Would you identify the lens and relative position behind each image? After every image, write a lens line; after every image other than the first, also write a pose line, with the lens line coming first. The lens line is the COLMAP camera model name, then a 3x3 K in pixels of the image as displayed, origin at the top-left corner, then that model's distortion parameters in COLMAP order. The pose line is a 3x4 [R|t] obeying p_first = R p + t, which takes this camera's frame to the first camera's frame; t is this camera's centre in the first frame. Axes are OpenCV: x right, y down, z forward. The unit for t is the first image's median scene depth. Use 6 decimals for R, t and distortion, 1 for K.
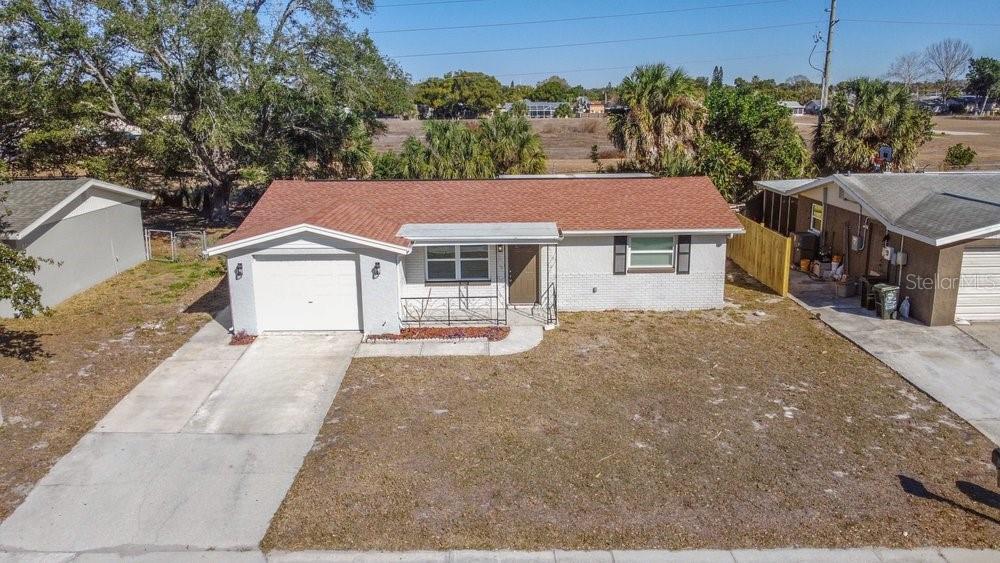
lens RADIAL K [[760.4, 0, 500.0], [0, 760.4, 281.5], [0, 0, 1]] dist [0.001337, -0.004563]
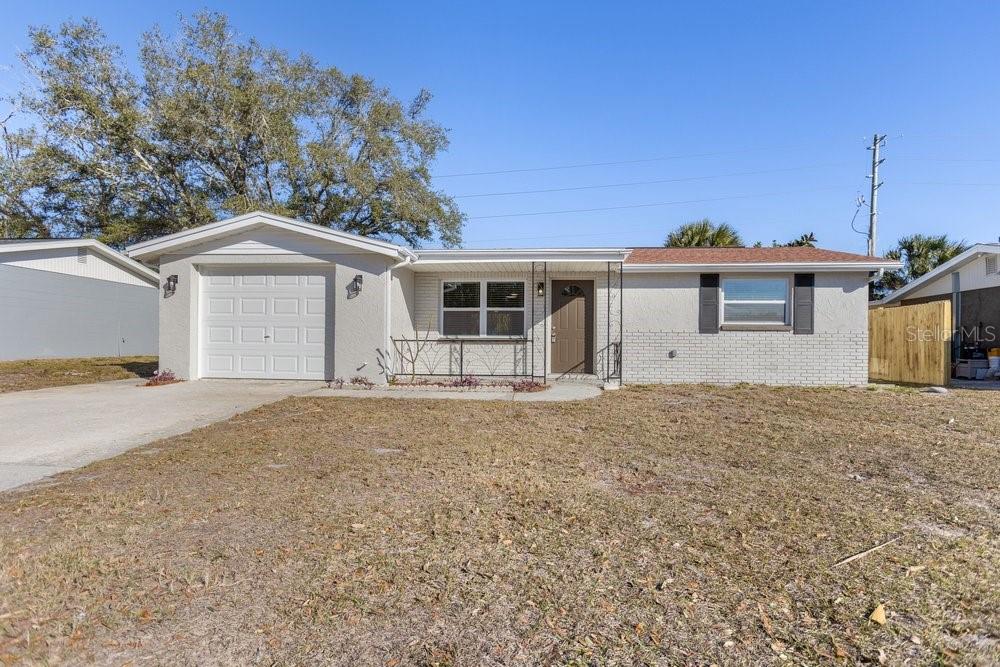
lens RADIAL K [[560.5, 0, 500.0], [0, 560.5, 333.5], [0, 0, 1]] dist [0.003897, 0.002159]
pose [[0.994642, 0.022695, -0.100857, 0.017465], [-0.047556, 0.966696, -0.251469, 0.142173], [0.091791, 0.254918, 0.962596, 0.516395]]
